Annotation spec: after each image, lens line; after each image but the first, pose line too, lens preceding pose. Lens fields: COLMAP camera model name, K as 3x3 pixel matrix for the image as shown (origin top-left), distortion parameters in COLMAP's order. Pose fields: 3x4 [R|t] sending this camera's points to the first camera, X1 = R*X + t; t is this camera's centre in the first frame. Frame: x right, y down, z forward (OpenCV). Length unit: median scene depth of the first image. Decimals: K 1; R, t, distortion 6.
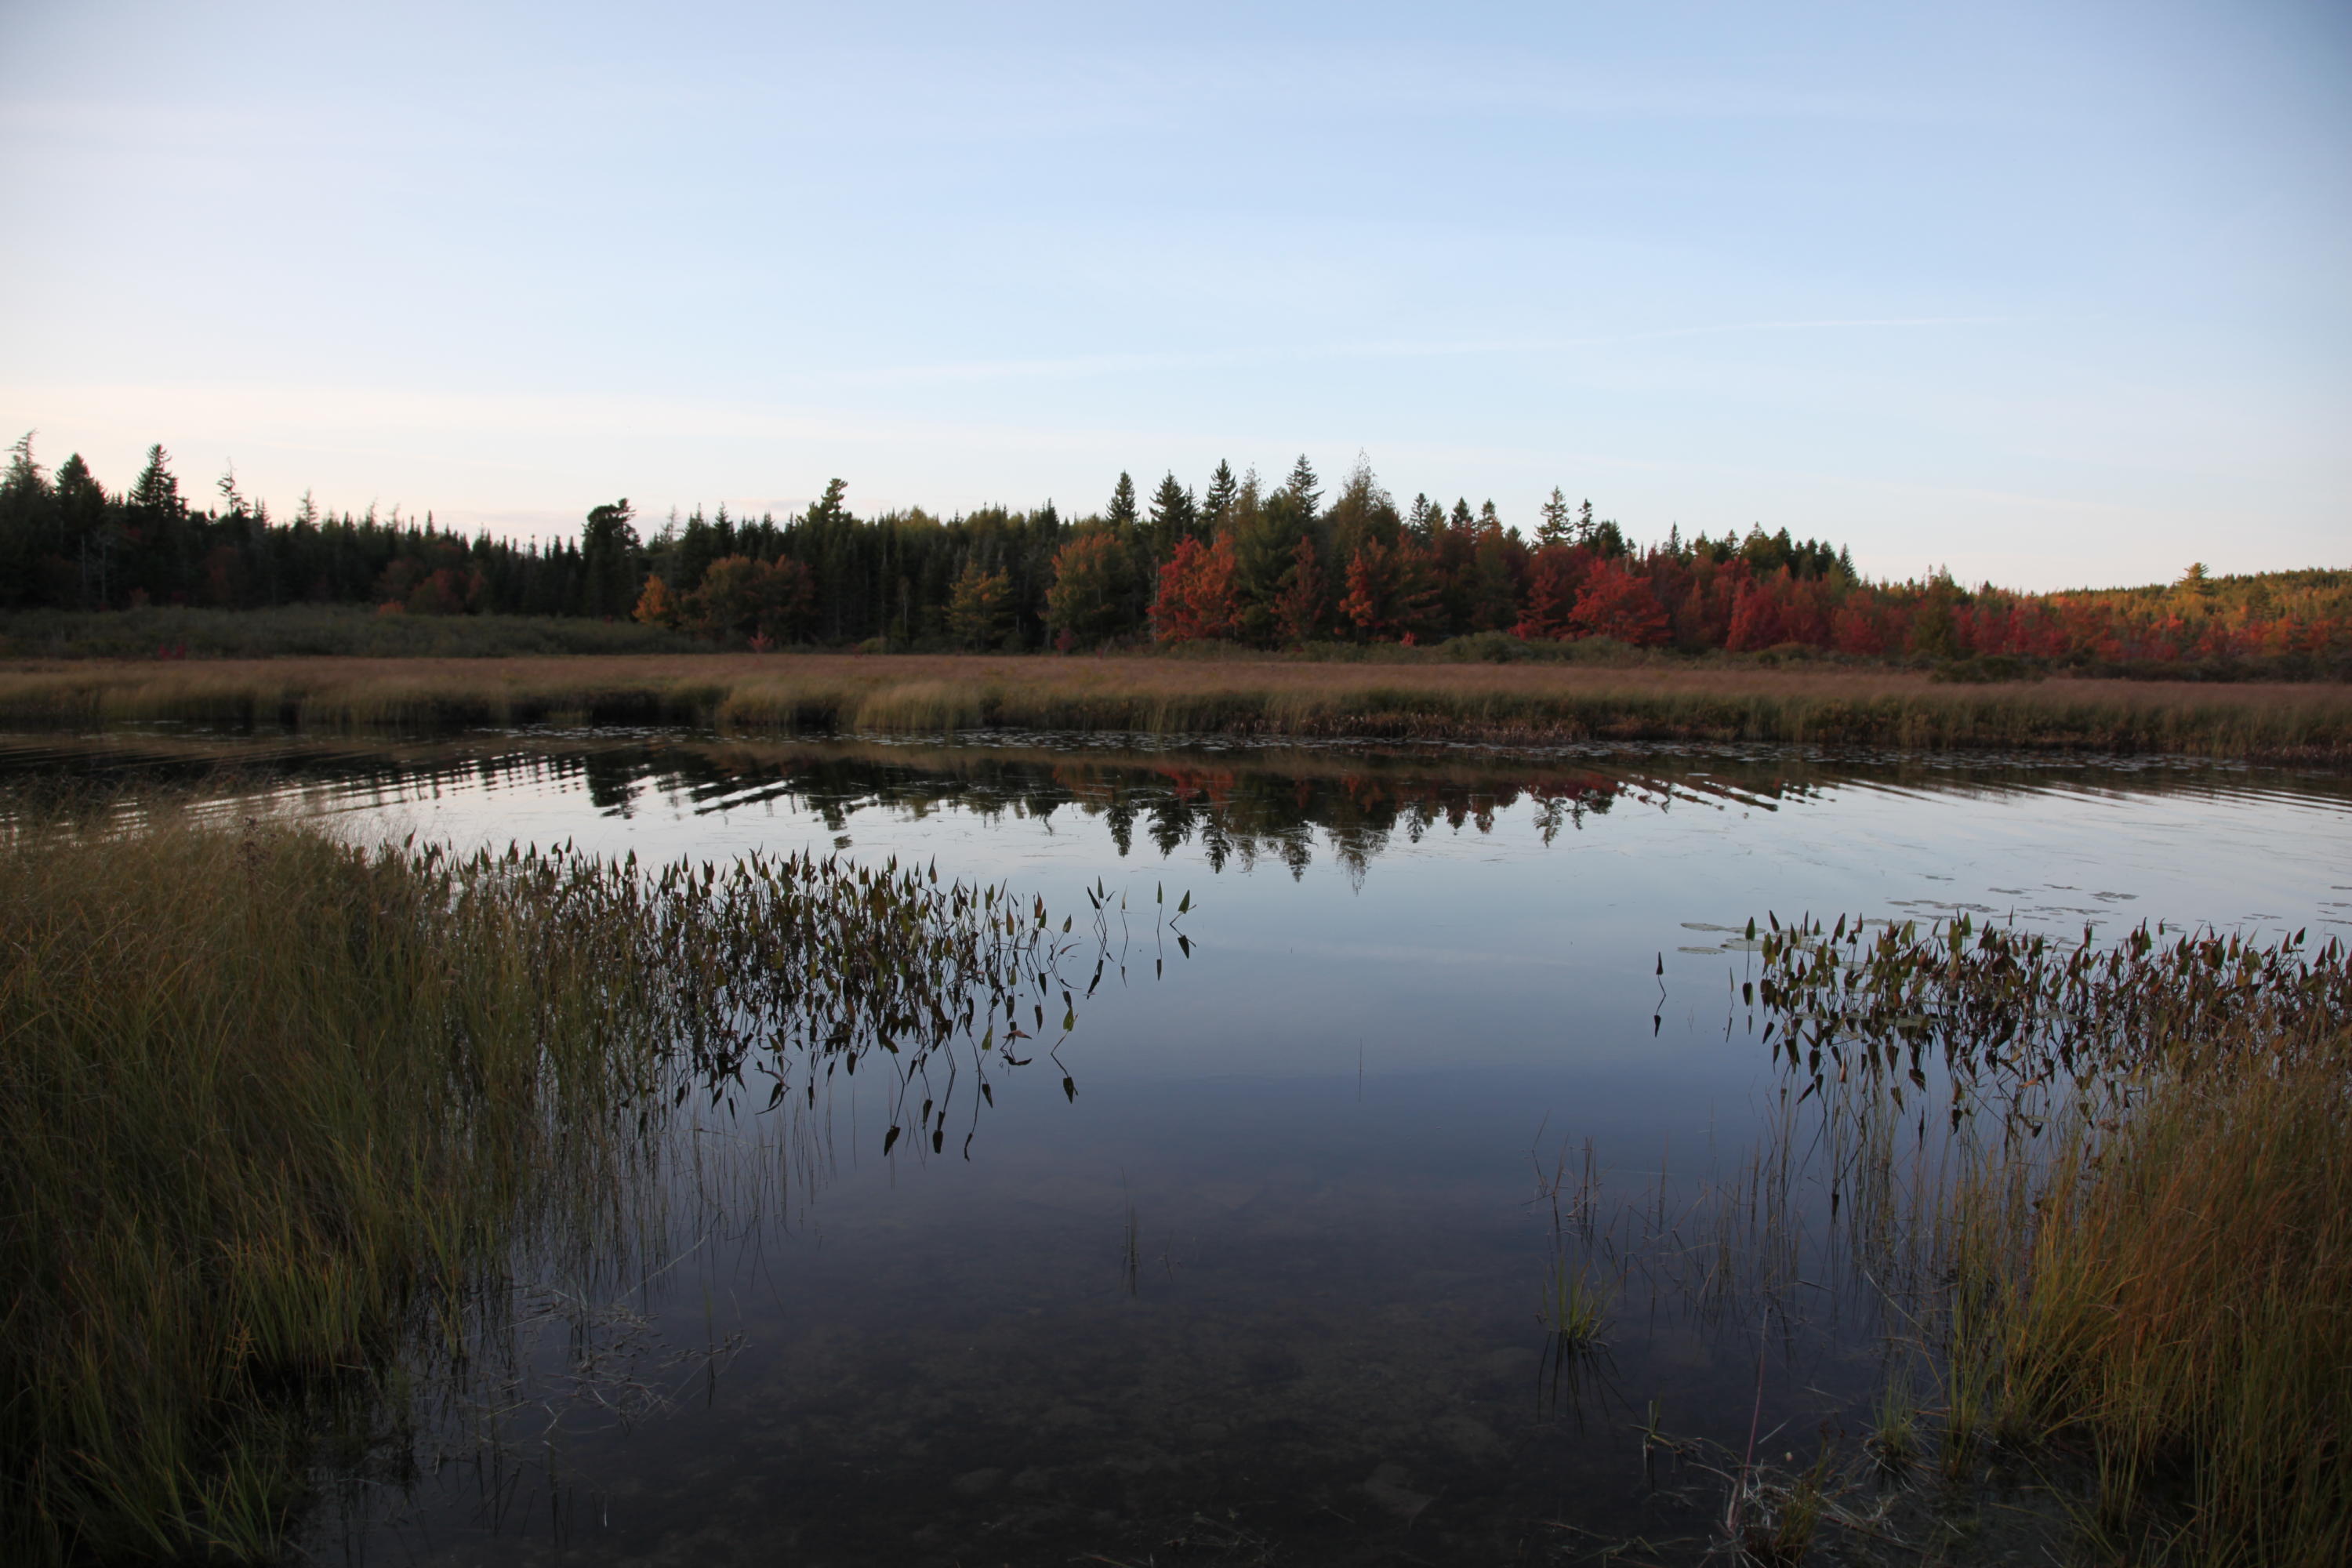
lens RADIAL K [[1596.2, 0, 1176.0], [0, 1596.2, 784.0], [0, 0, 1]] dist [-0.125728, 0.071791]
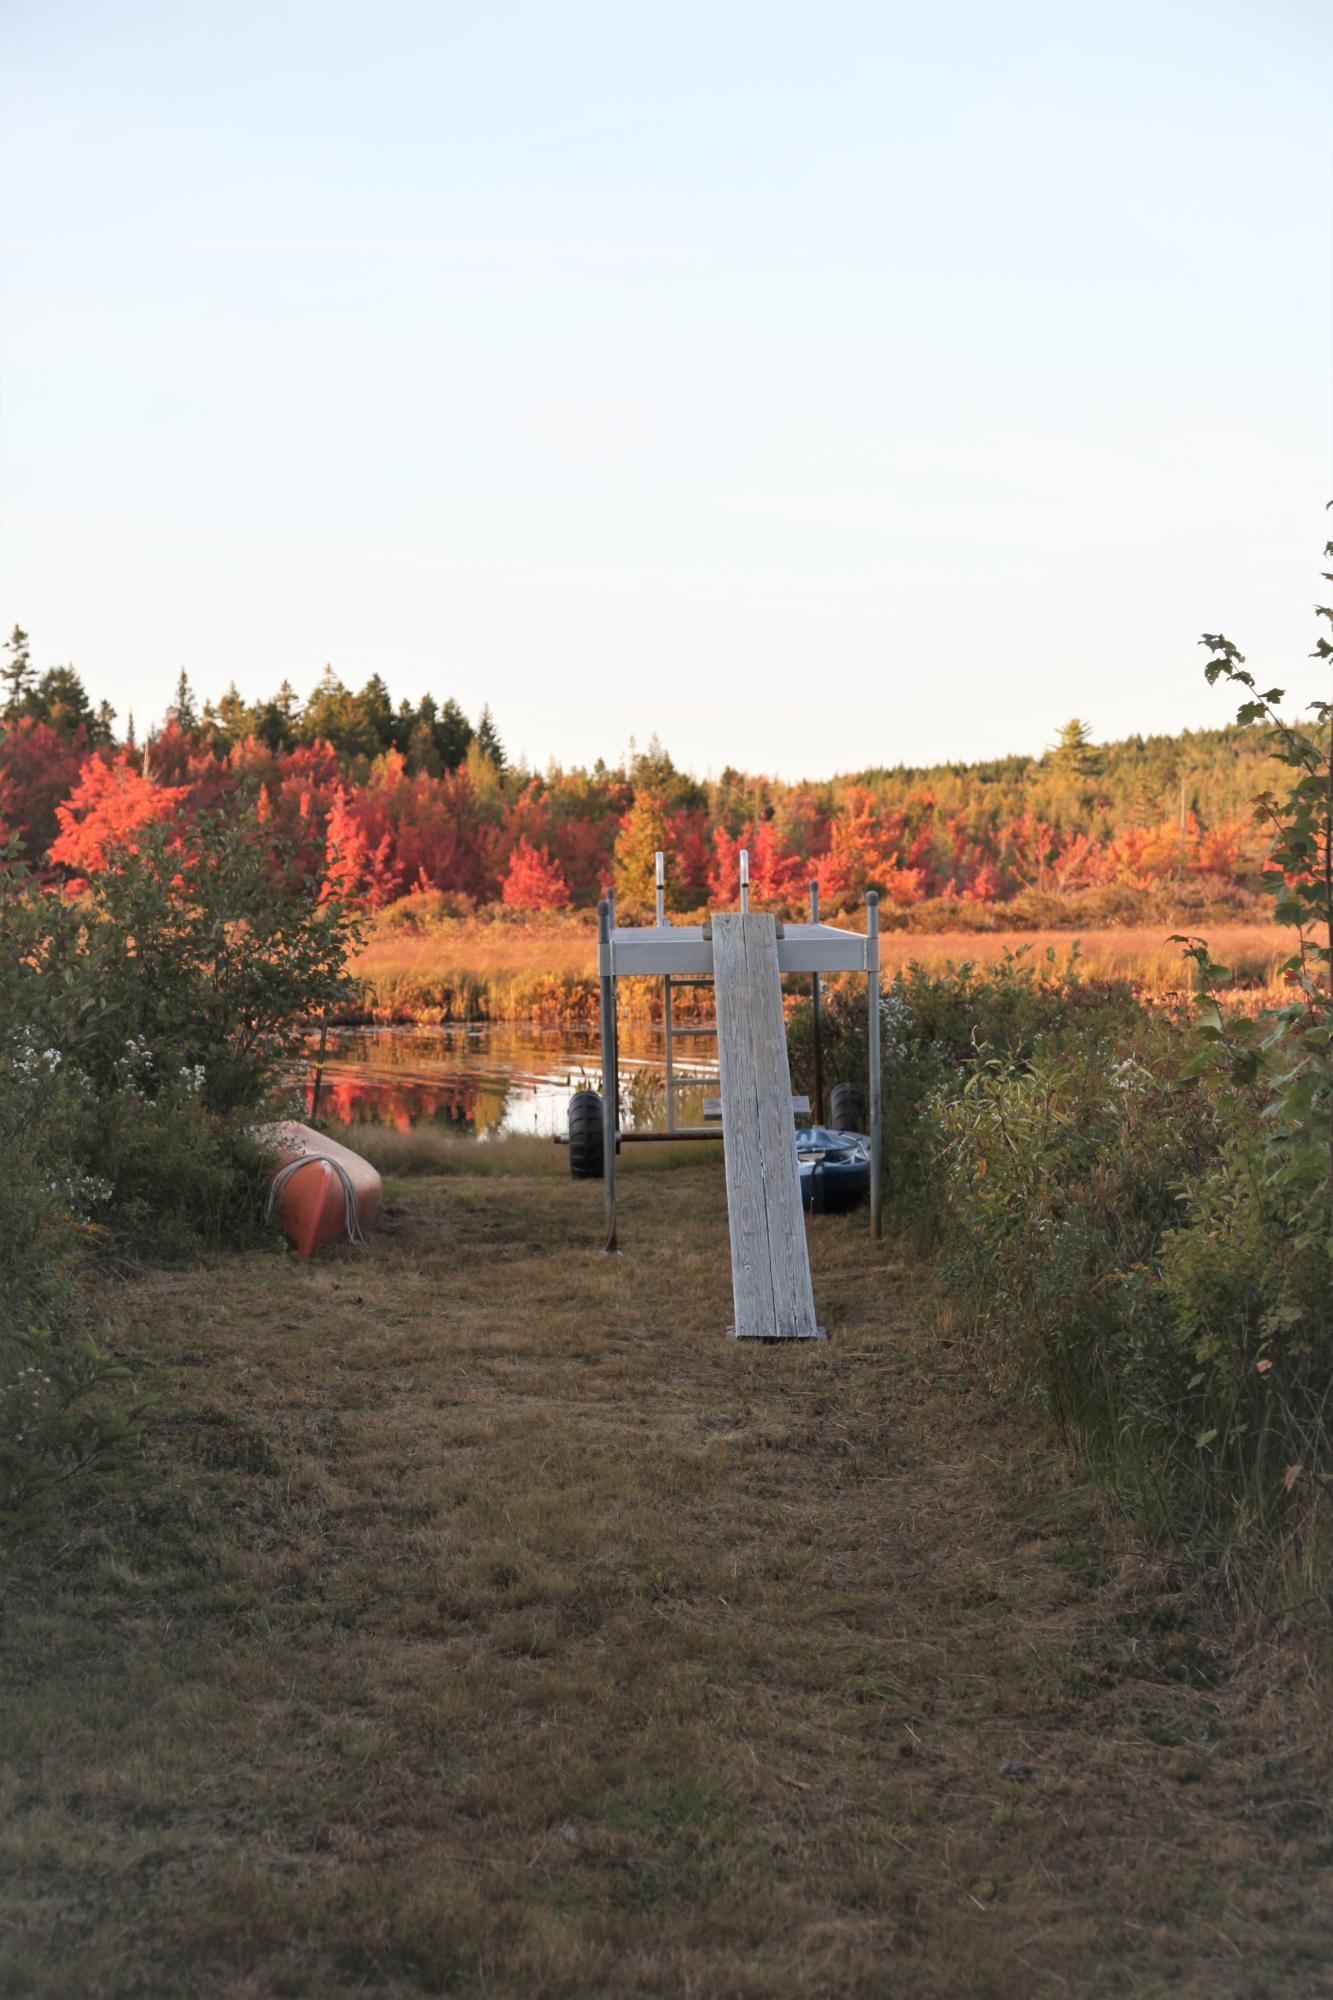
lens RADIAL K [[3472.7, 0, 666.5], [0, 3472.7, 1000.0], [0, 0, 1]] dist [0.227397, 0.037953]
pose [[0.896545, -0.037839, 0.441333, -0.256388], [0.063353, 0.997055, -0.043211, 0.034203], [-0.438398, 0.066700, 0.896302, -0.525443]]
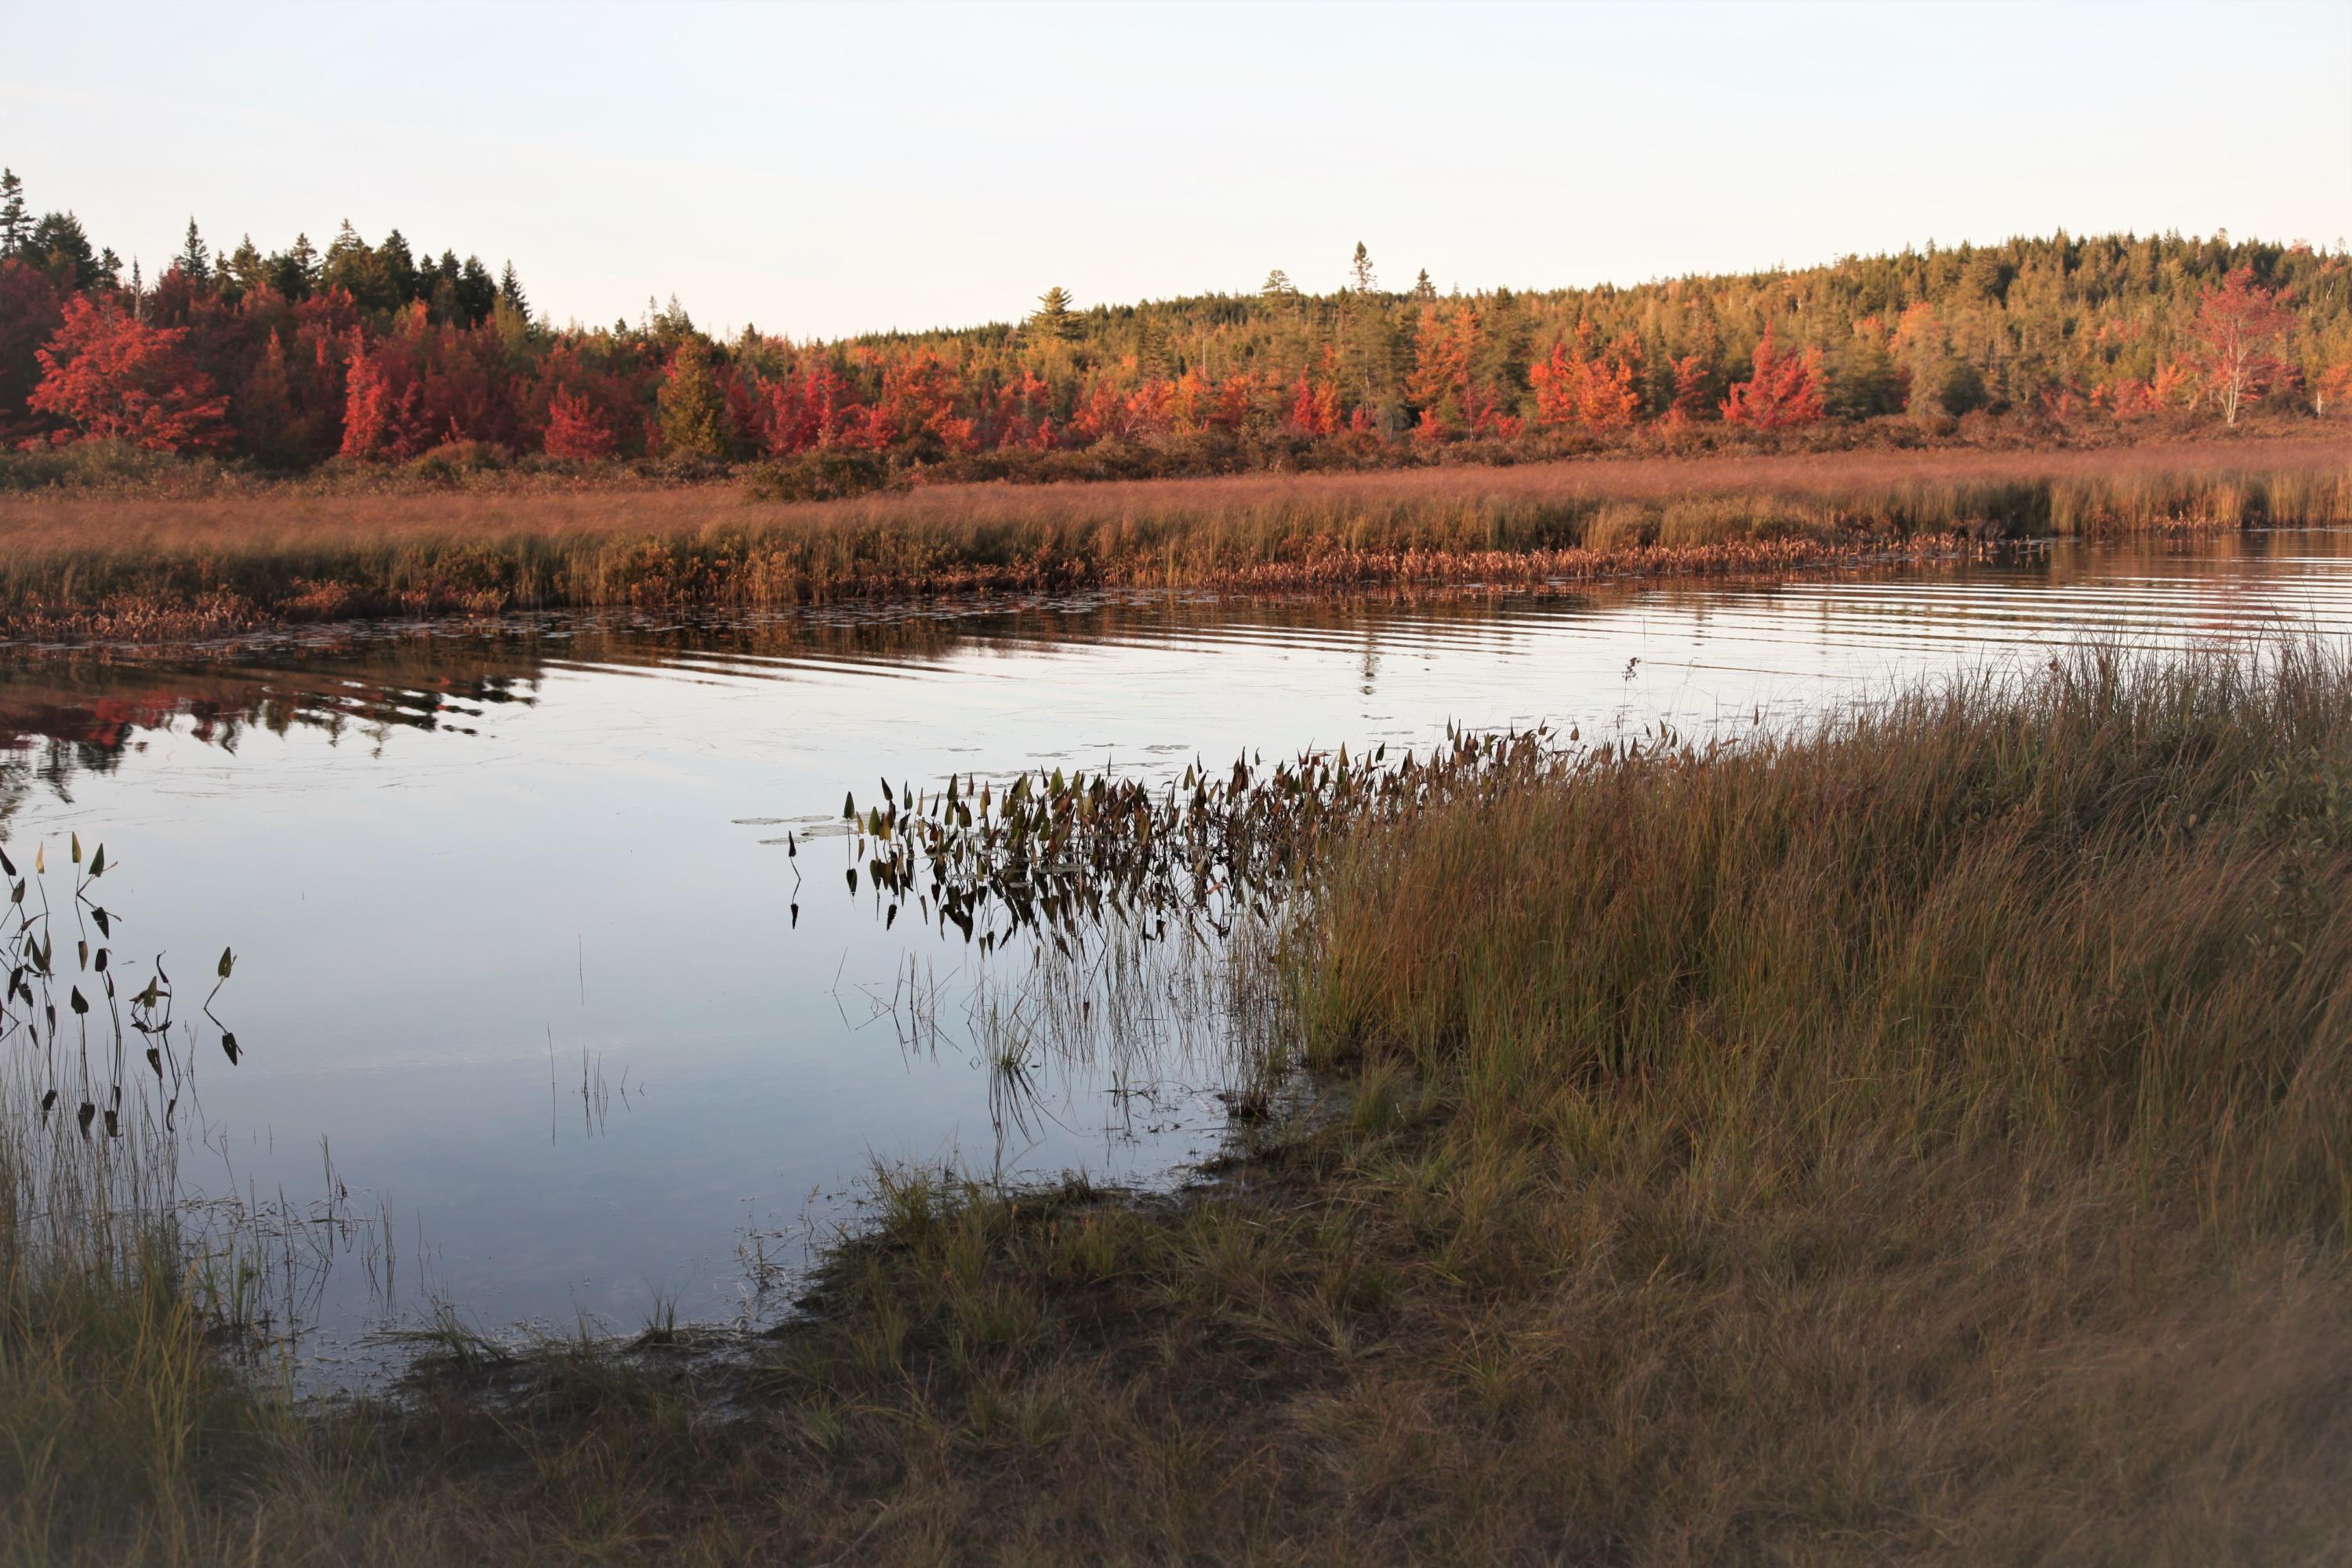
lens RADIAL K [[2944.9, 0, 1176.0], [0, 2944.9, 784.0], [0, 0, 1]] dist [0.112416, 0.052093]
pose [[0.809286, -0.096981, 0.579353, -0.077928], [0.082911, 0.995262, 0.050785, 0.002449], [-0.581534, 0.006935, 0.813493, -0.076936]]
